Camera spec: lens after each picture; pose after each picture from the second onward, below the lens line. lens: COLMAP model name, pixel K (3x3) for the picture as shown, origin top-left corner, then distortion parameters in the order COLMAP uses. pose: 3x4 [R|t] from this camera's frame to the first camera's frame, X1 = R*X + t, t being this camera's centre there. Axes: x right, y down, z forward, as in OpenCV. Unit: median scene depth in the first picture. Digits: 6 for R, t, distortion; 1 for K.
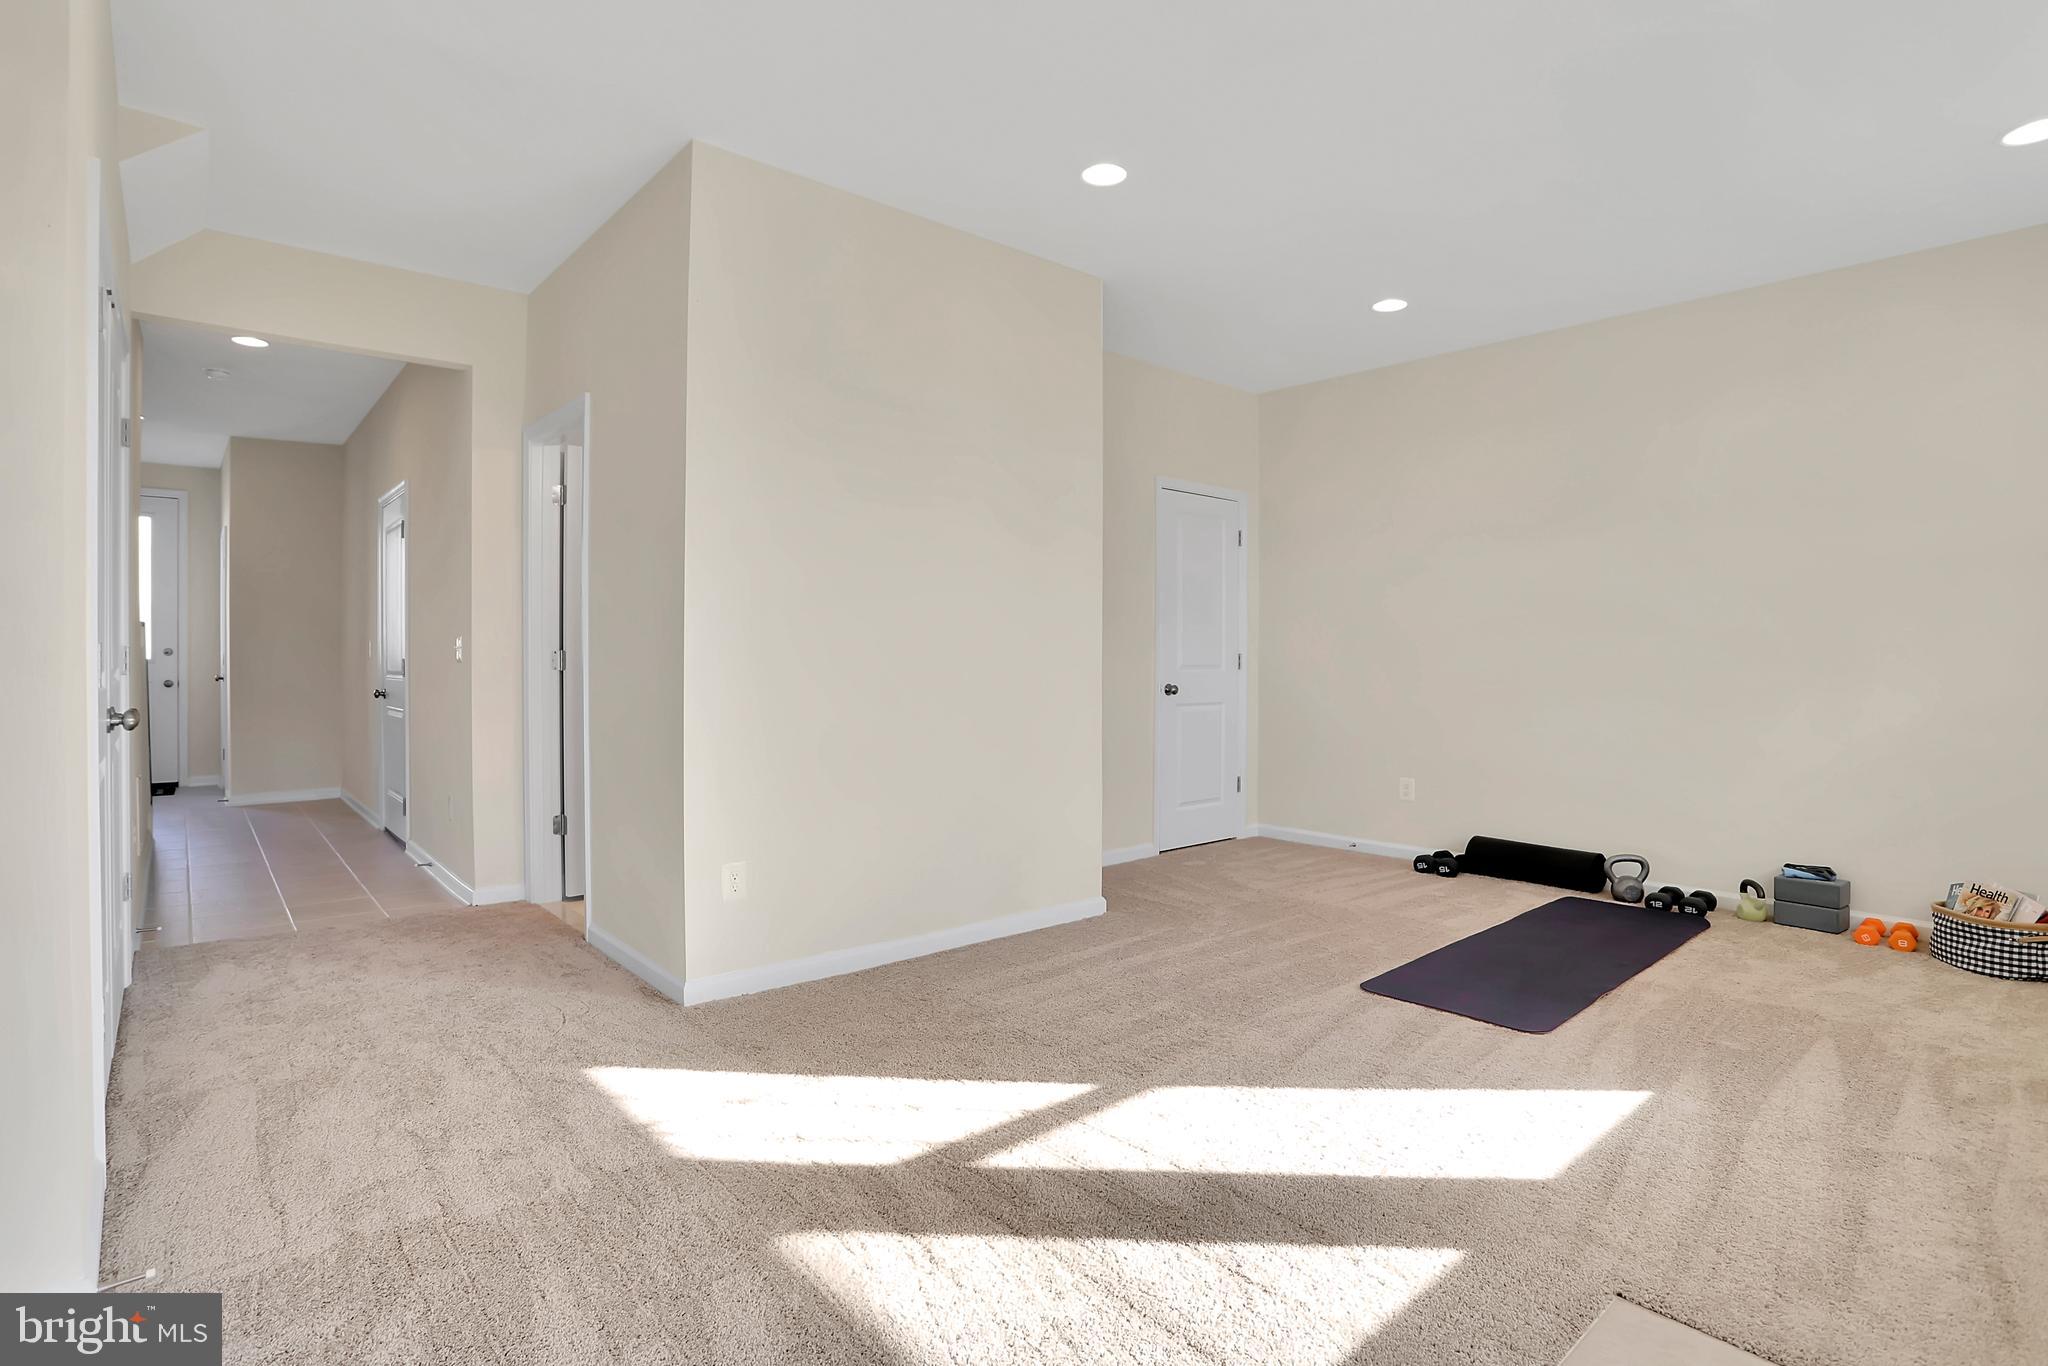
lens RADIAL K [[1009.5, 0, 1026.1], [0, 1009.5, 675.4], [0, 0, 1]] dist [-0.062502, 0.019977]
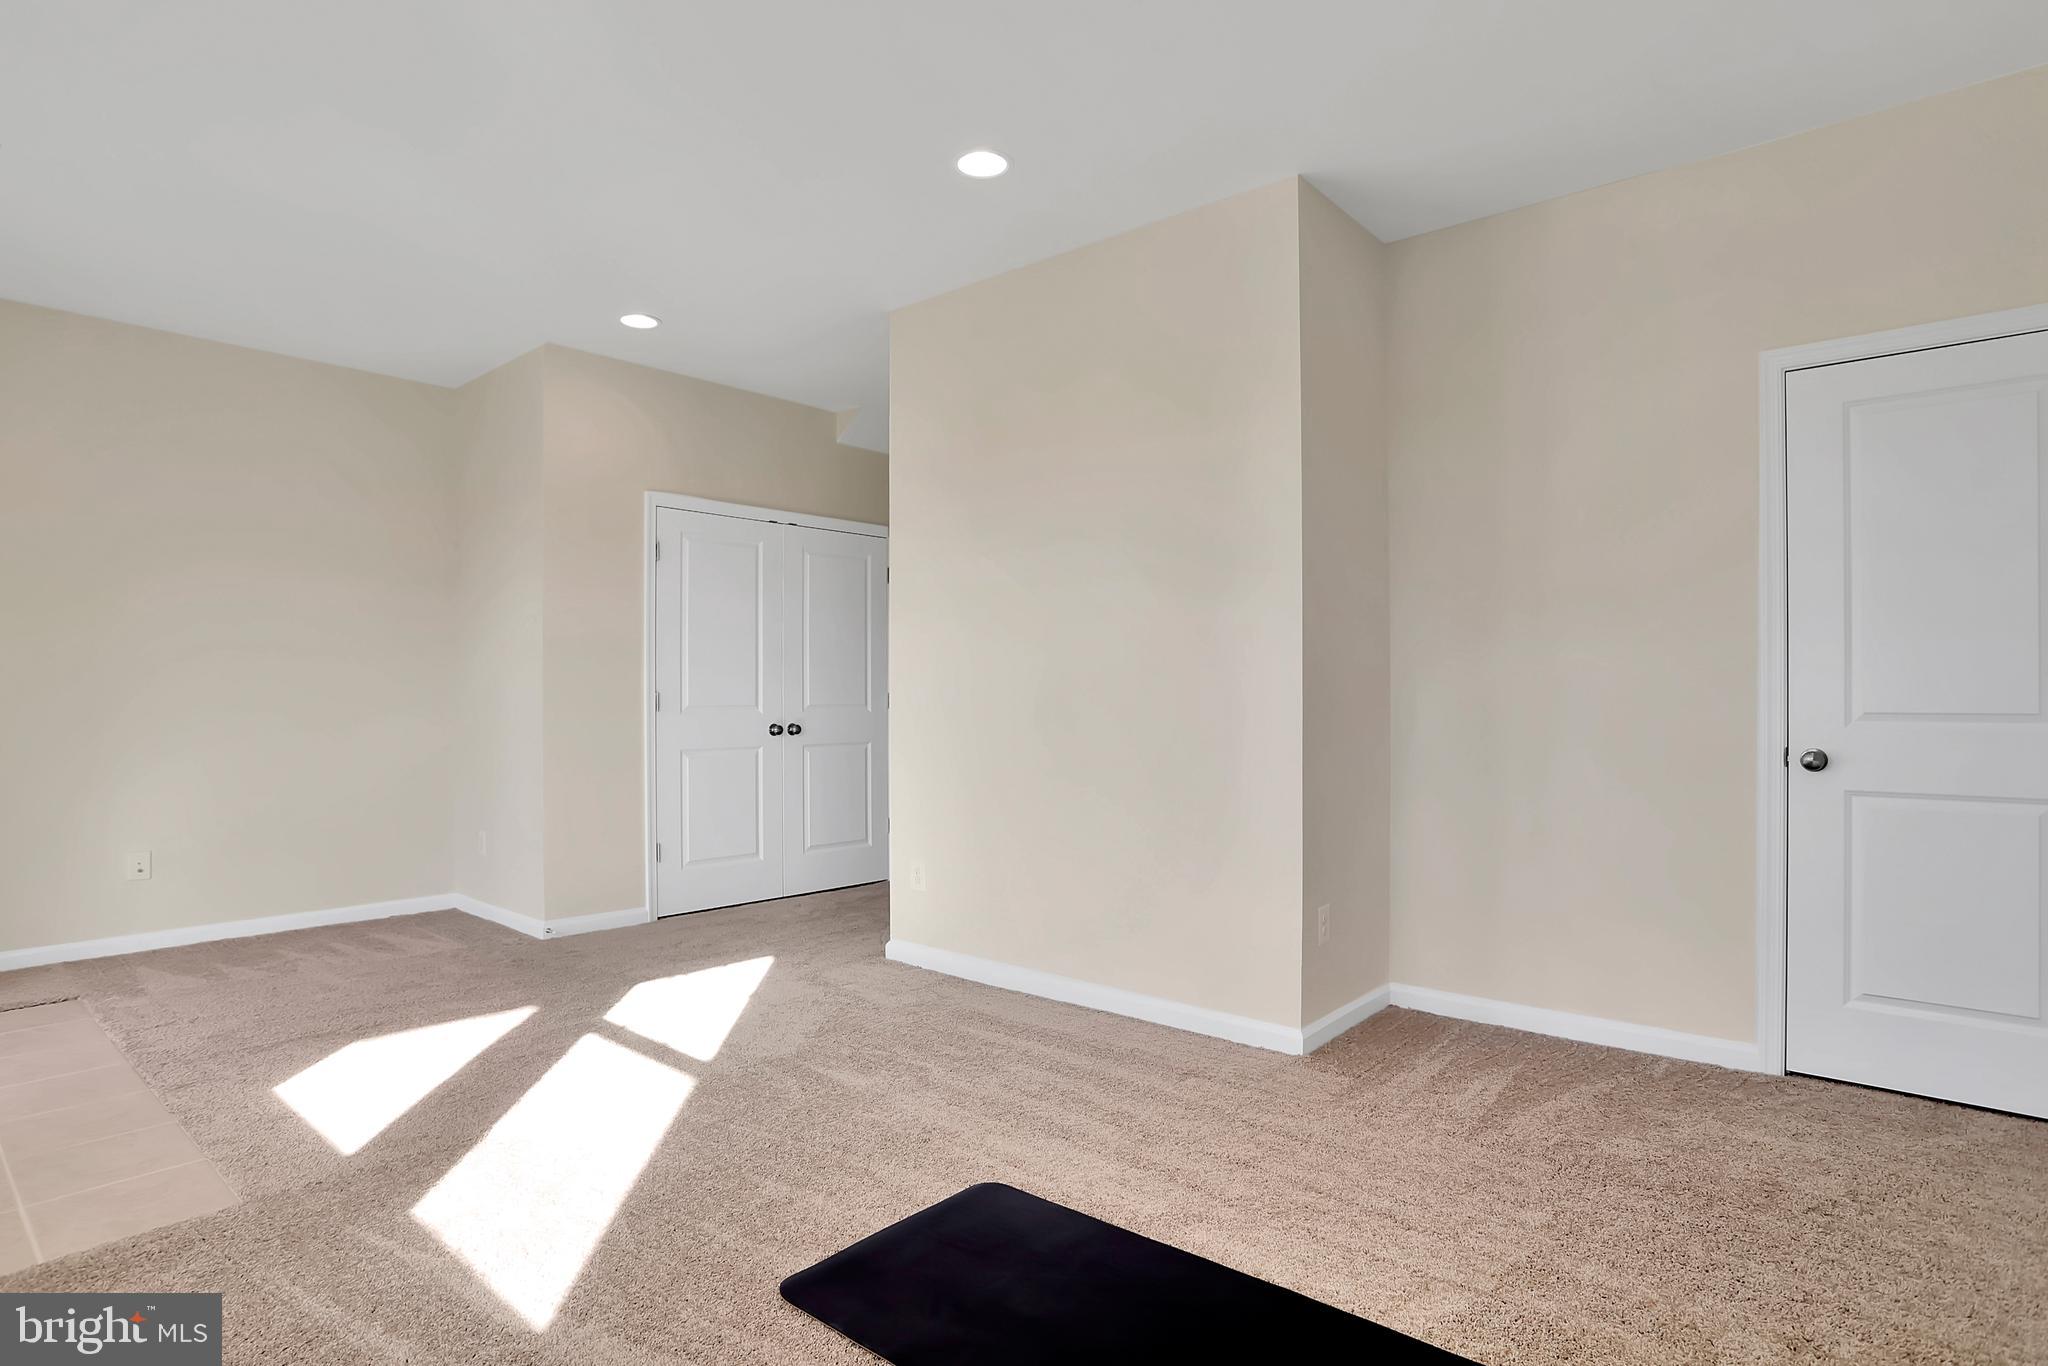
lens RADIAL K [[1082.1, 0, 1024.6], [0, 1082.1, 686.6], [0, 0, 1]] dist [-0.058588, 0.003617]
pose [[0.146936, -0.008732, -0.989108, 1.416762], [-0.021086, 0.999706, -0.011958, -0.021491], [0.988921, 0.022613, 0.146708, 1.216399]]
